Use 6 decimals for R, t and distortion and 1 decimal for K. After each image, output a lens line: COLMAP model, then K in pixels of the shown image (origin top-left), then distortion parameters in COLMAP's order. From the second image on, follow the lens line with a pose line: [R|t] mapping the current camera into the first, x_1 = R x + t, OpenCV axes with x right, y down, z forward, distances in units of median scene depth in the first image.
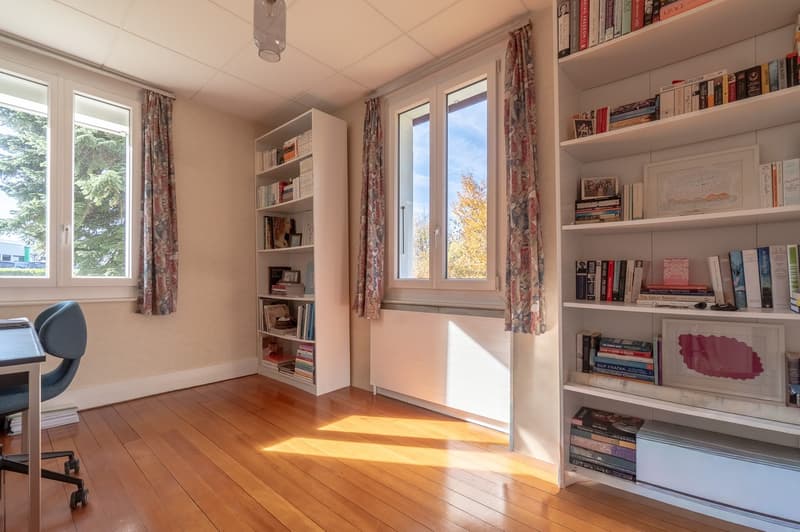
lens RADIAL K [[349.4, 0, 400.0], [0, 349.4, 266.0], [0, 0, 1]] dist [-0.050075, 0.000044]
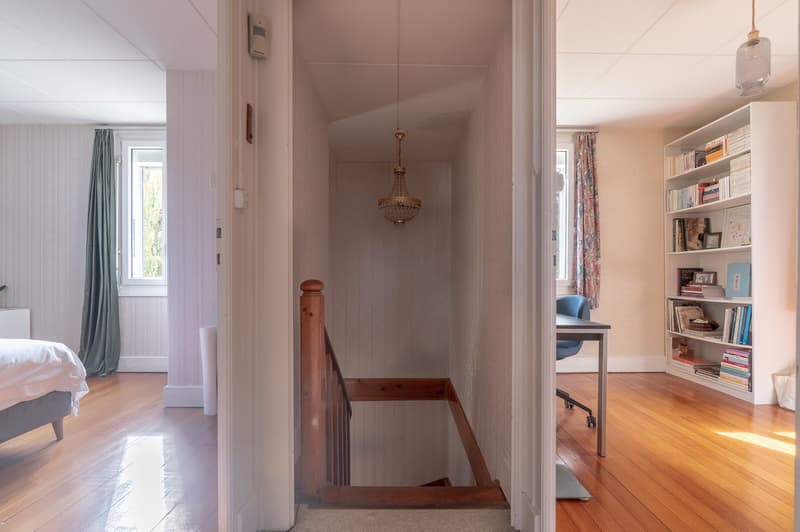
lens RADIAL K [[381.1, 0, 397.7], [0, 381.1, 277.5], [0, 0, 1]] dist [-0.001735, 0.000250]
pose [[0.661556, -0.000346, -0.749896, -0.102228], [0.023970, 0.999499, 0.020686, -0.016258], [0.749512, -0.031660, 0.661233, -0.397144]]
